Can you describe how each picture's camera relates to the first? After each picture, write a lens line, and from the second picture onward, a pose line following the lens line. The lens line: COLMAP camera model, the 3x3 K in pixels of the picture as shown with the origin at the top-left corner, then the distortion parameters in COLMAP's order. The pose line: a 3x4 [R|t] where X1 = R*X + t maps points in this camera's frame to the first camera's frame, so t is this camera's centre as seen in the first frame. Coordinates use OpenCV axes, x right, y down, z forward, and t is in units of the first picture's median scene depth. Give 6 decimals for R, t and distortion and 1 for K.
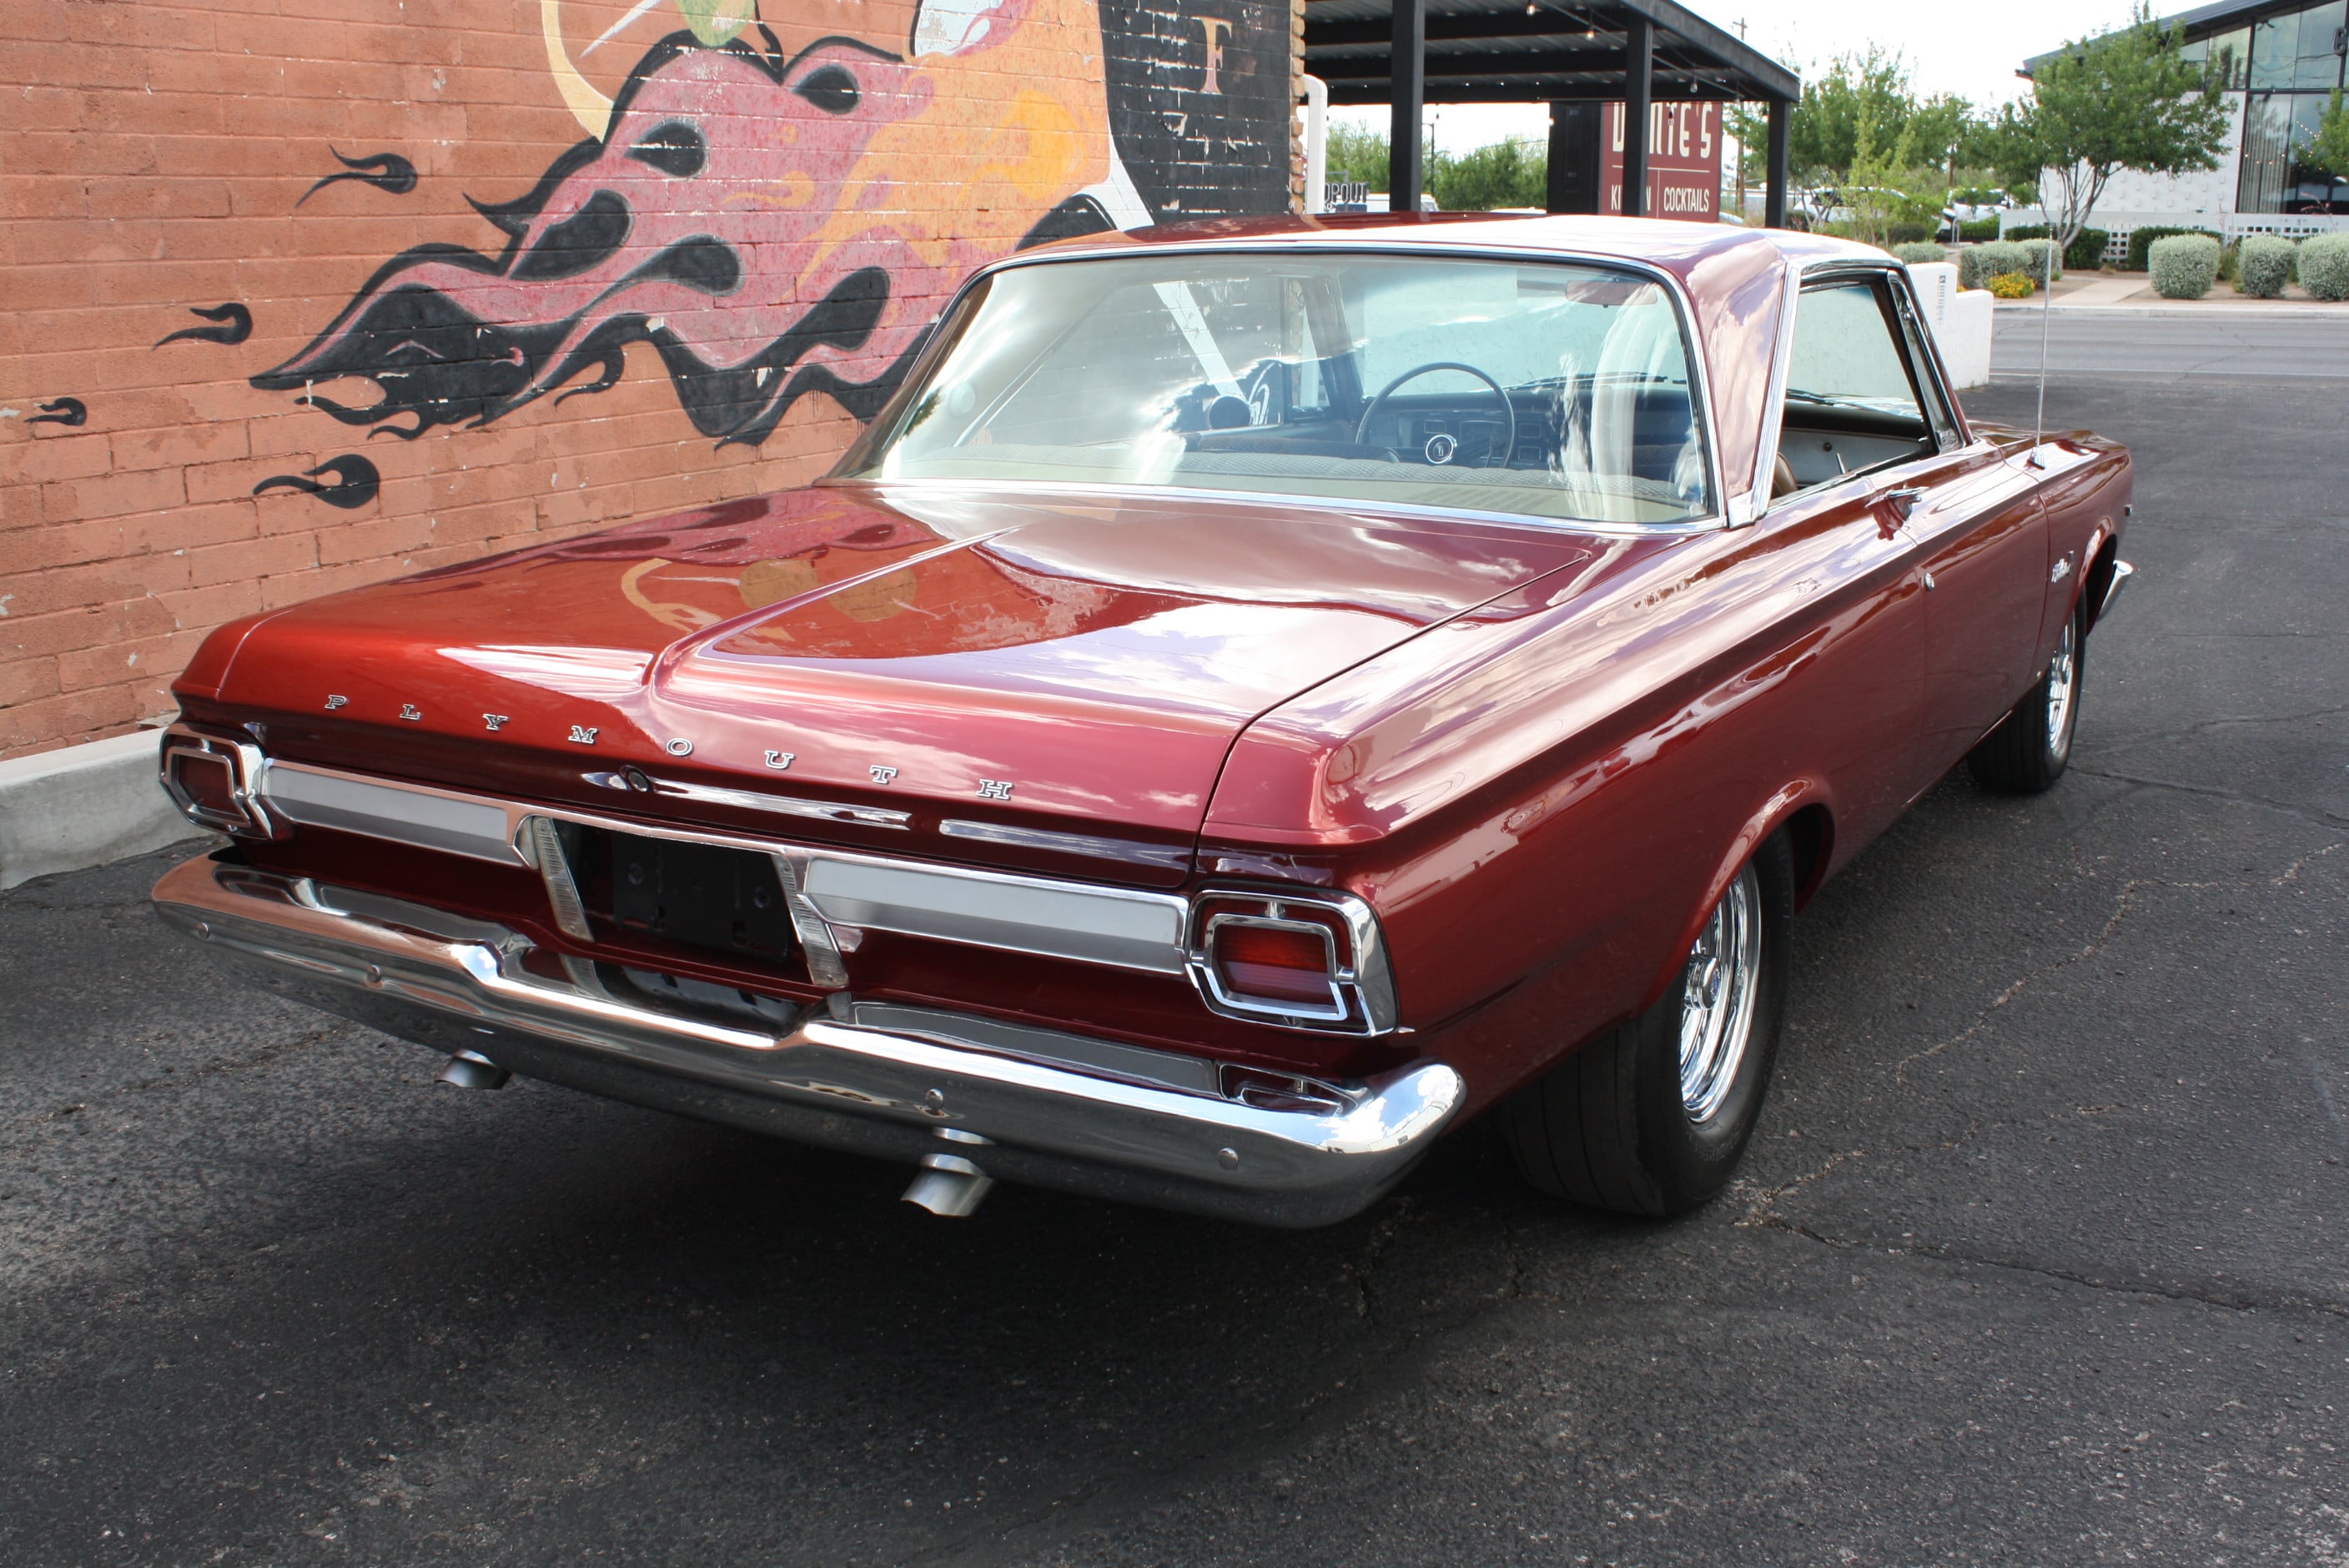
lens RADIAL K [[2316.9, 0, 1193.4], [0, 2316.9, 771.0], [0, 0, 1]] dist [-0.133766, 0.150924]
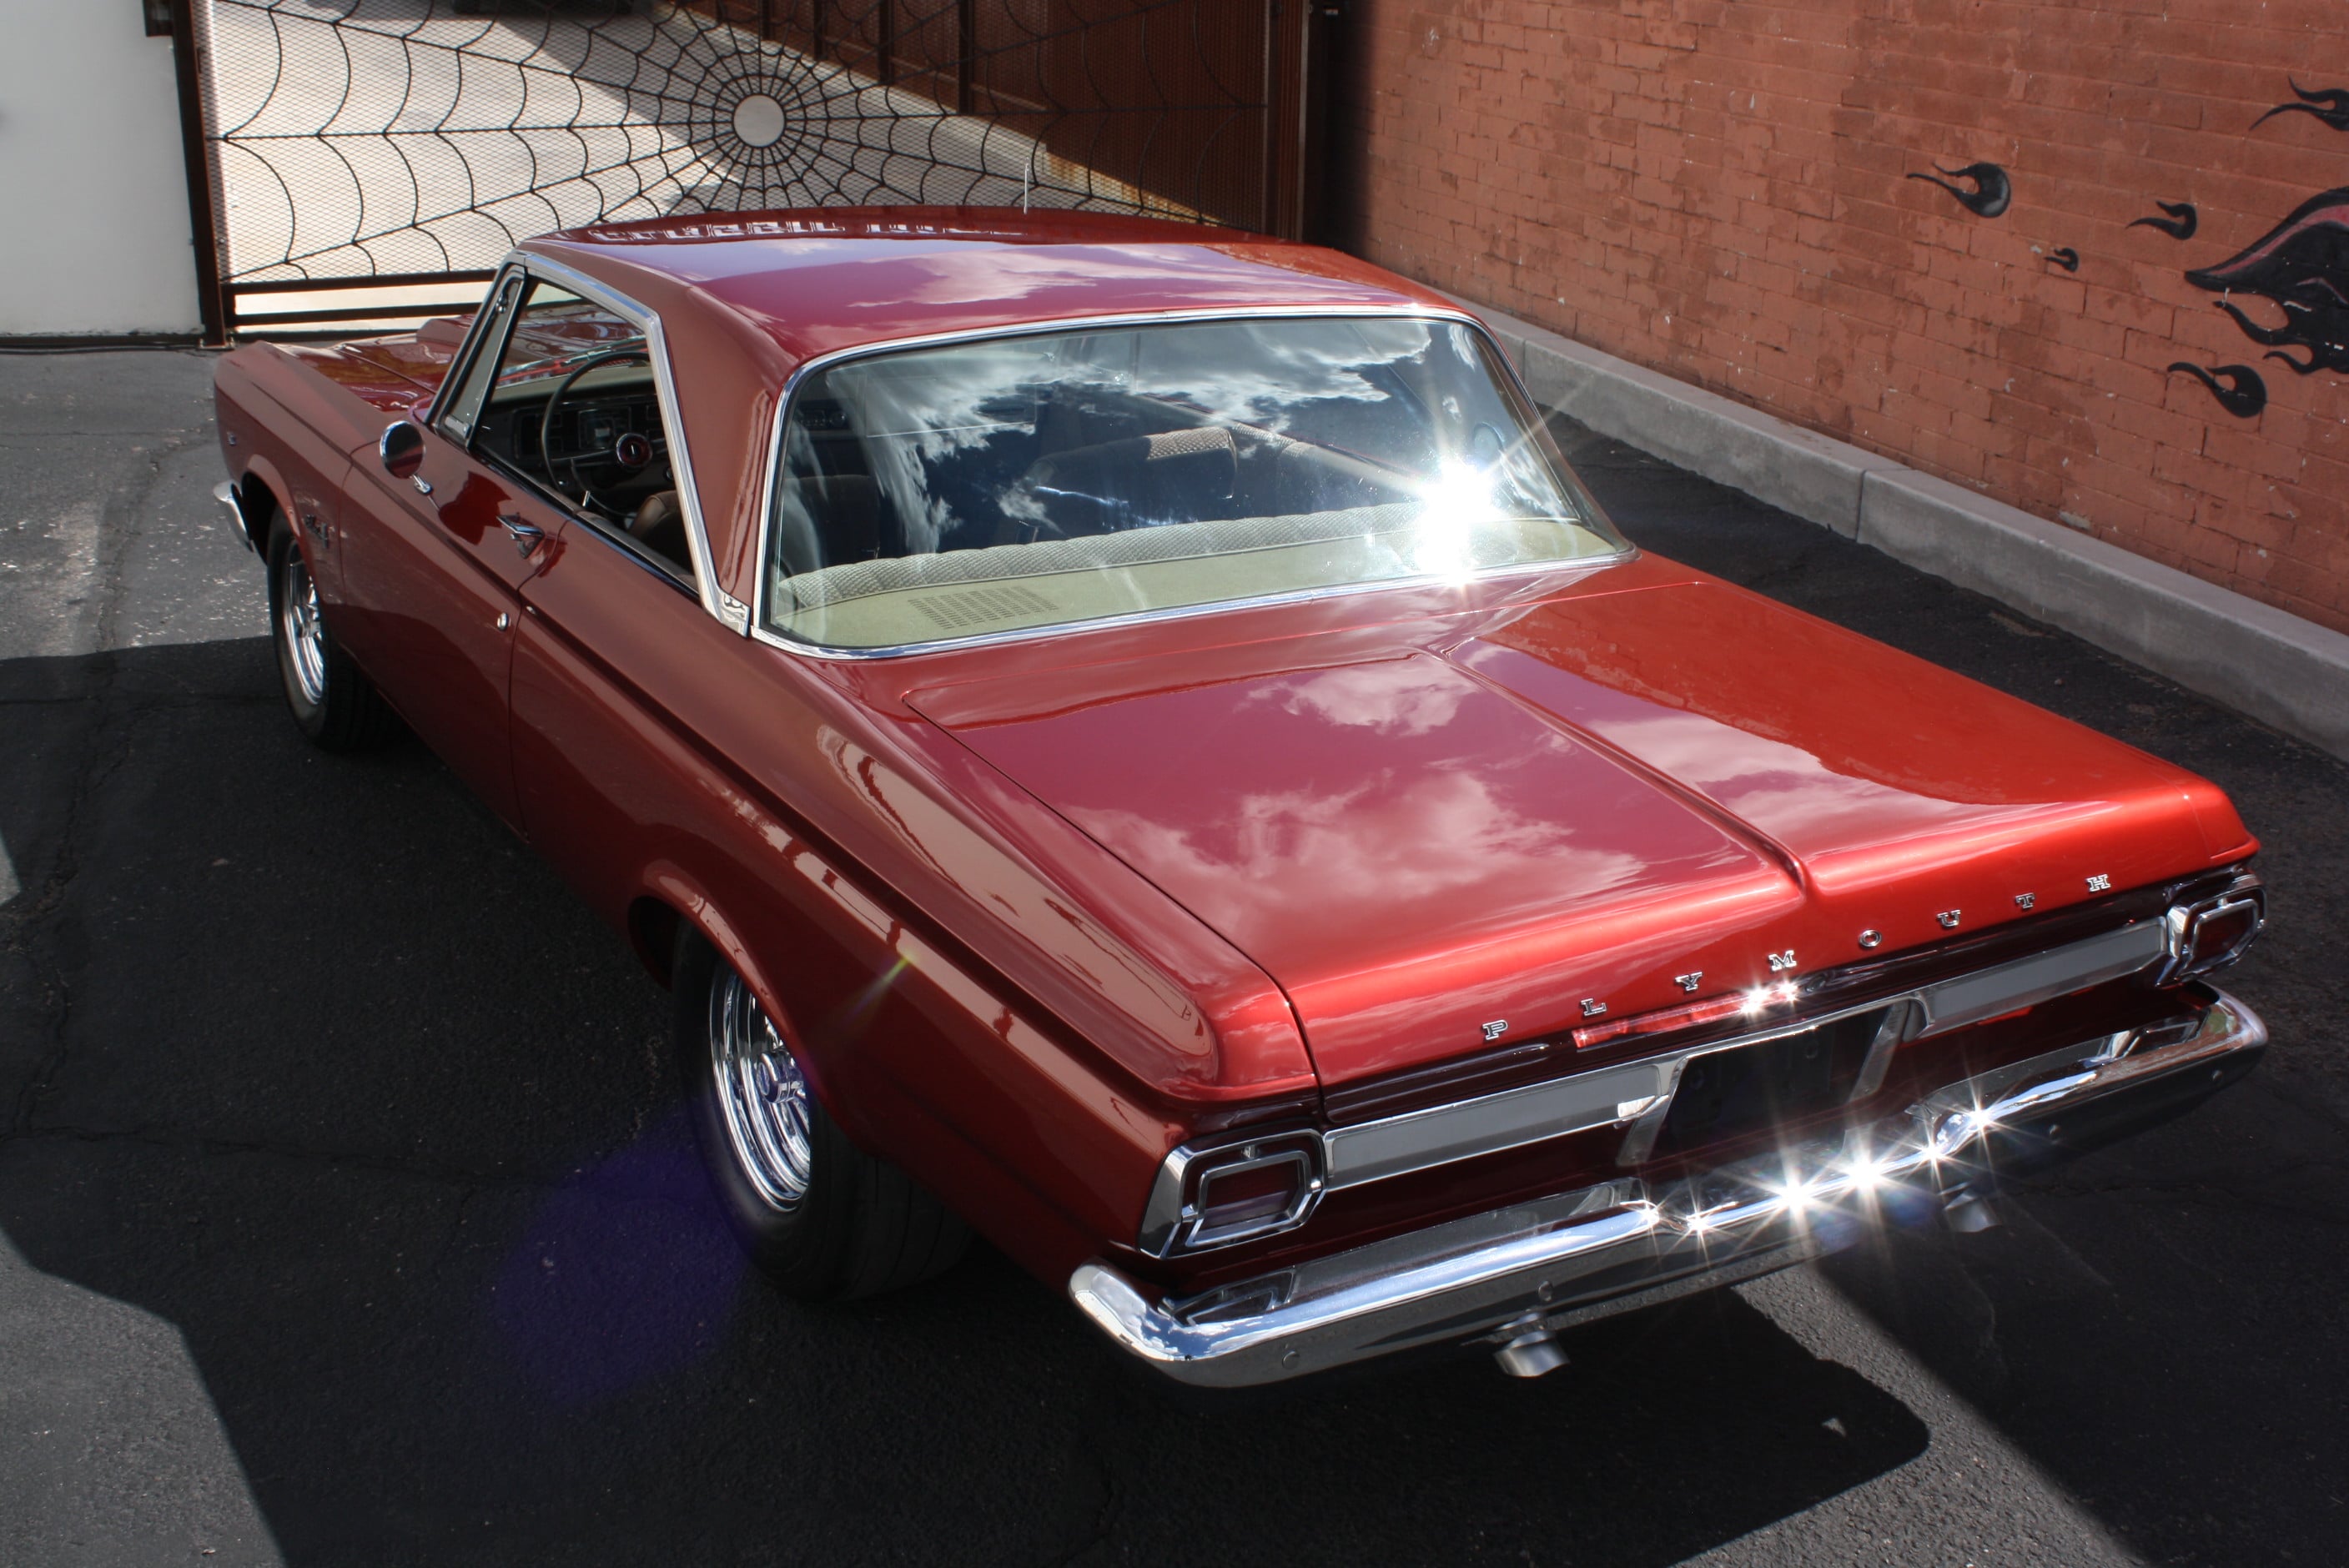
lens RADIAL K [[2632.0, 0, 1213.8], [0, 2632.0, 758.2], [0, 0, 1]] dist [-0.127131, 0.183752]
pose [[-0.633044, 0.243387, -0.734860, 0.813276], [-0.202136, 0.864384, 0.460415, -0.413983], [0.747260, 0.440004, -0.497995, 1.246571]]
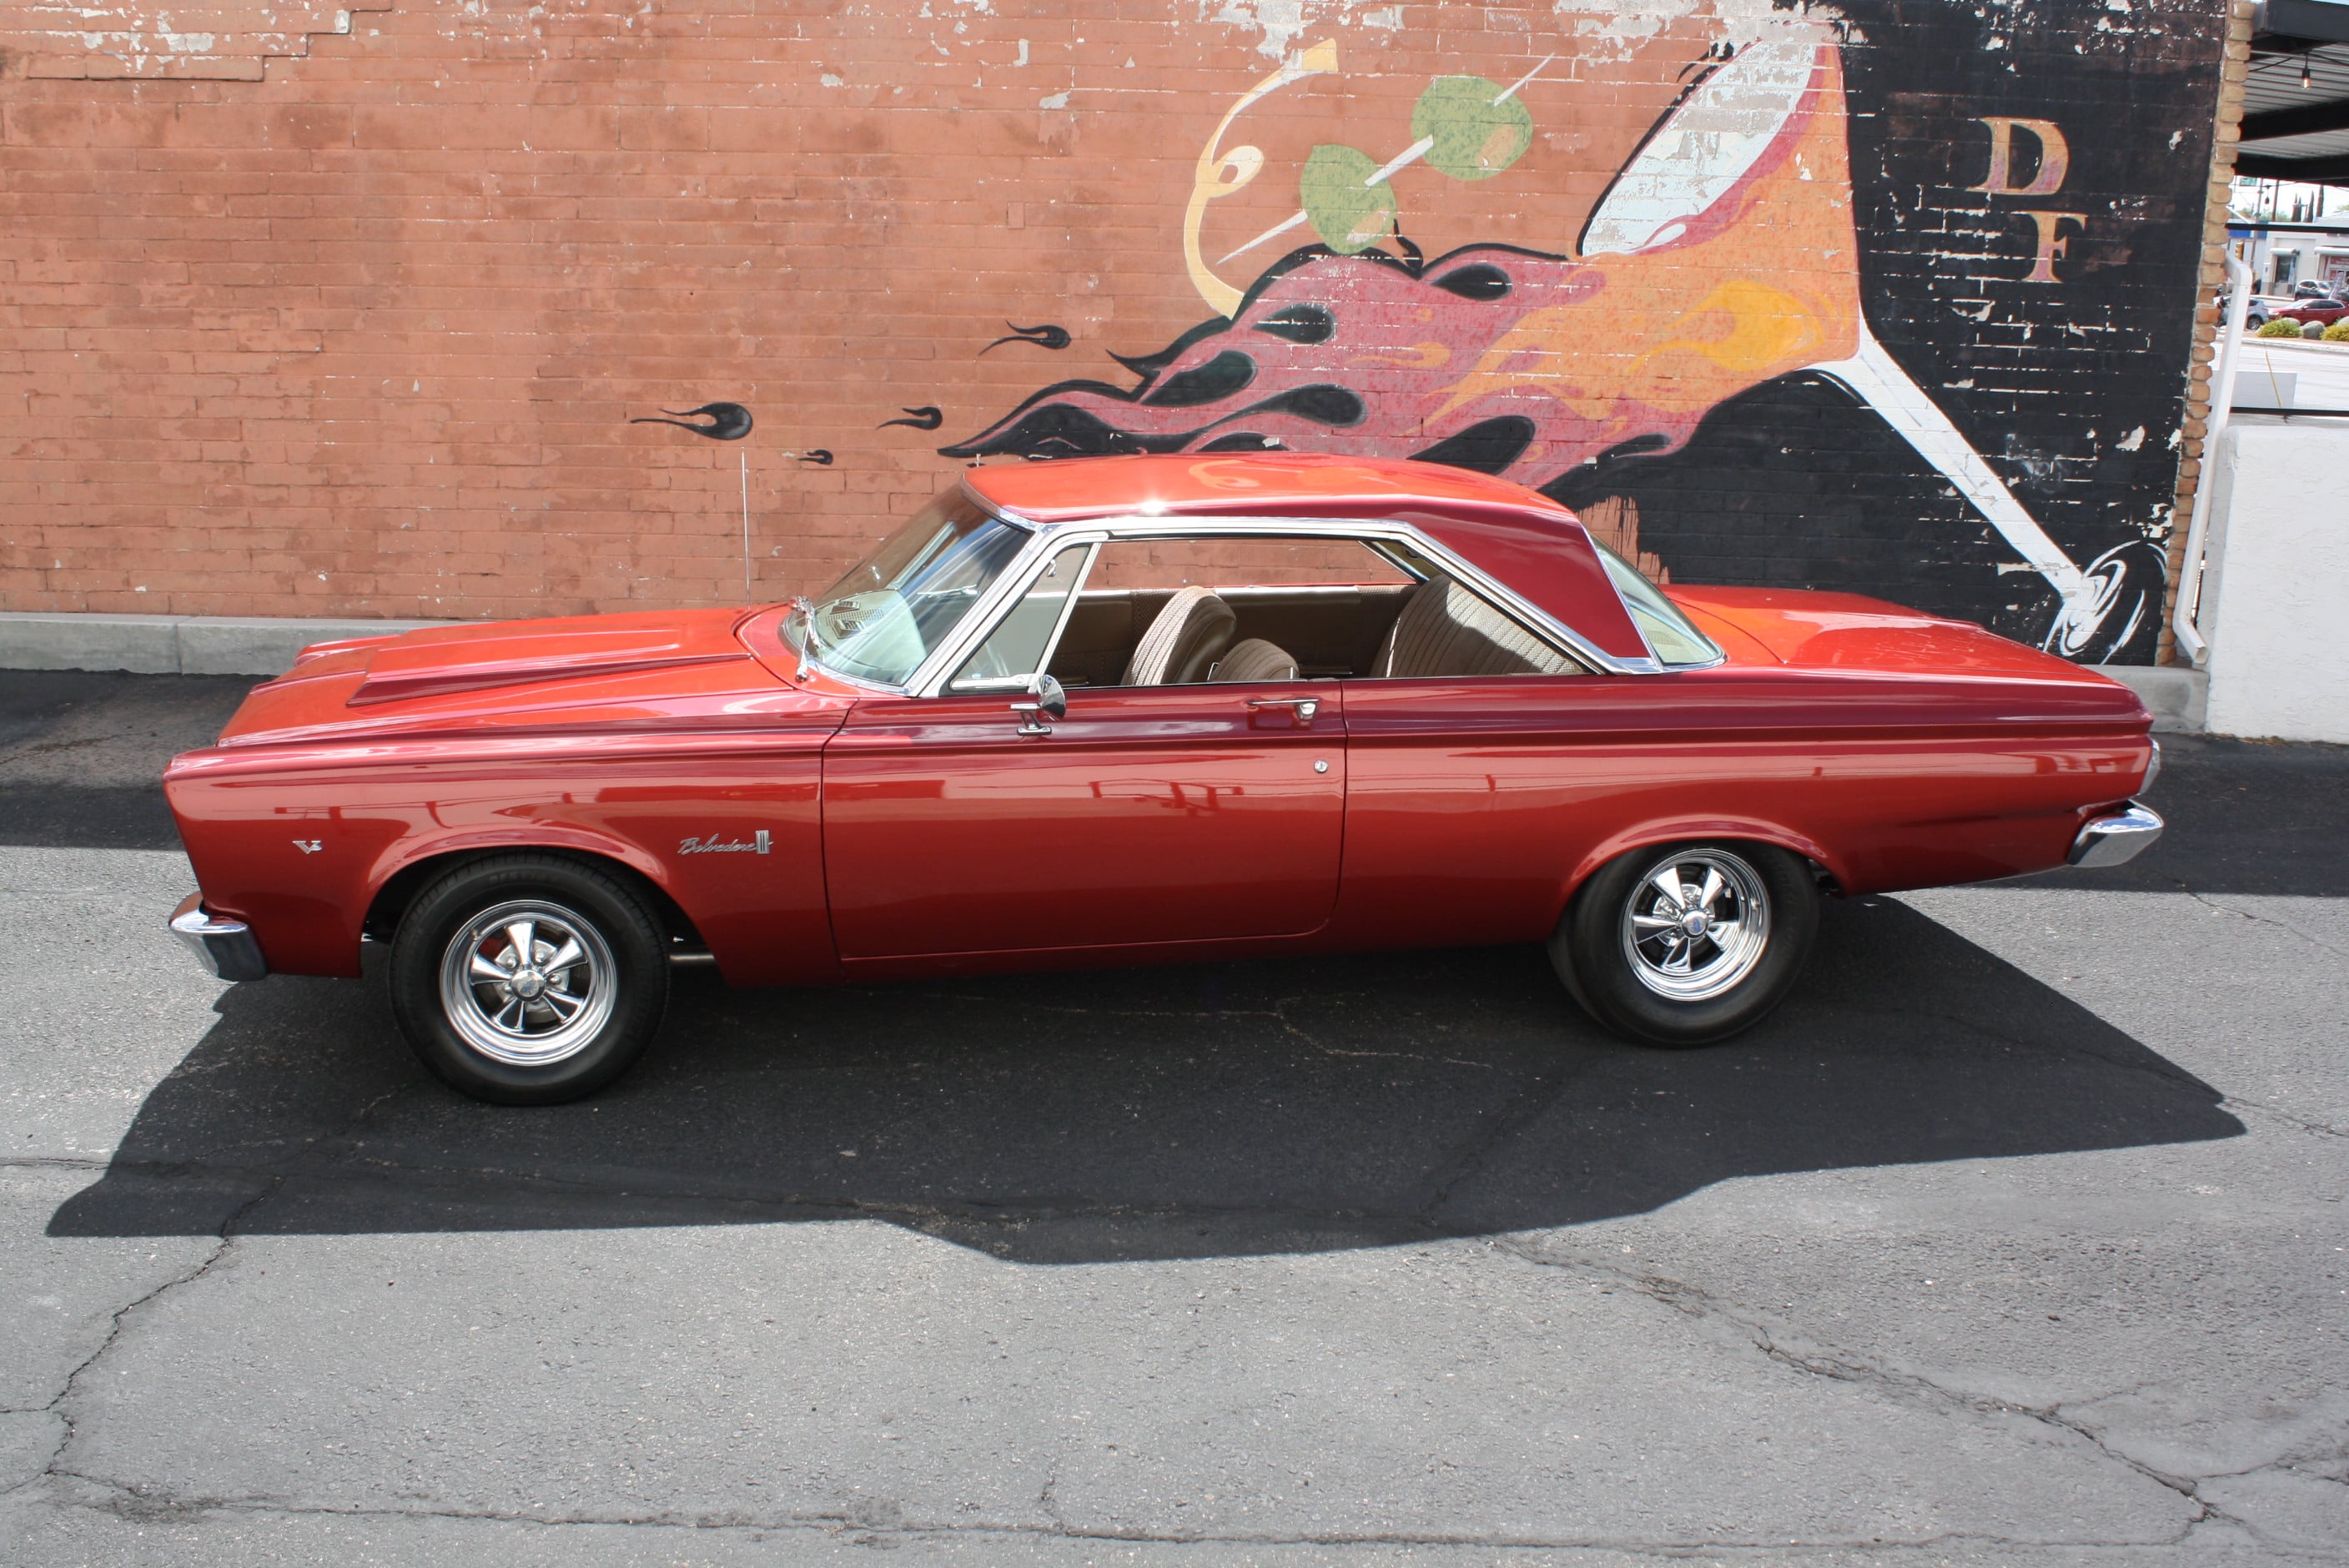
lens RADIAL K [[2236.1, 0, 1198.8], [0, 2236.1, 750.8], [0, 0, 1]] dist [-0.146567, 0.154836]
pose [[0.500908, 0.213545, -0.838743, 1.072696], [-0.226161, 0.967709, 0.111313, -0.165805], [0.835430, 0.133933, 0.533028, 0.246028]]
